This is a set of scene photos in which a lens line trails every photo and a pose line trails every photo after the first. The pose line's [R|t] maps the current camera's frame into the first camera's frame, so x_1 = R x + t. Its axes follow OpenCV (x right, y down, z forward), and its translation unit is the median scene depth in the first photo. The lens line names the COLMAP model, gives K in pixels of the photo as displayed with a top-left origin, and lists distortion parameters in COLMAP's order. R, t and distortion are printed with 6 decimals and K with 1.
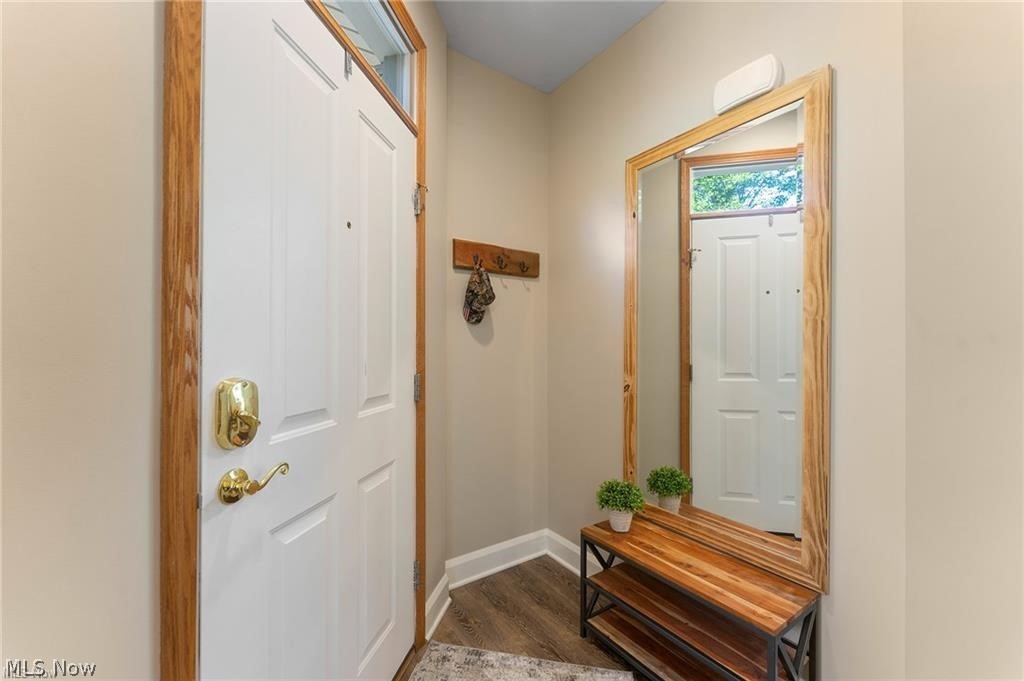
lens RADIAL K [[416.2, 0, 510.1], [0, 416.2, 342.8], [0, 0, 1]] dist [-0.000806, -0.000044]
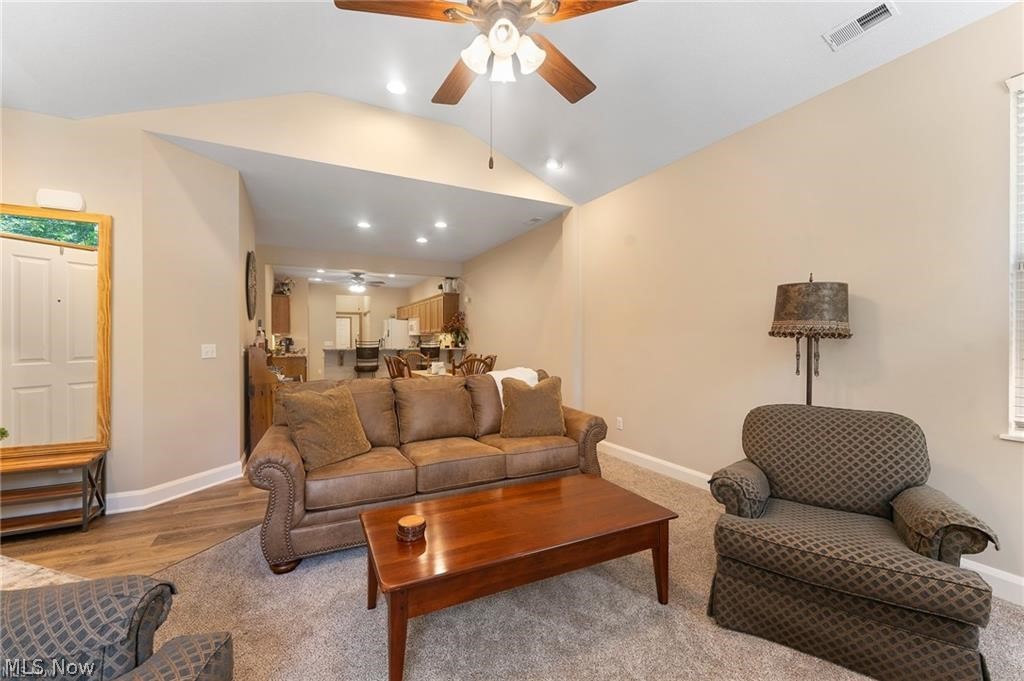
lens RADIAL K [[416.2, 0, 510.1], [0, 416.2, 342.8], [0, 0, 1]] dist [-0.000806, -0.000044]
pose [[0.132362, -0.011732, 0.991132, -1.138422], [-0.012702, 0.999828, 0.013532, -0.032119], [-0.991120, -0.014380, 0.132190, -1.391768]]
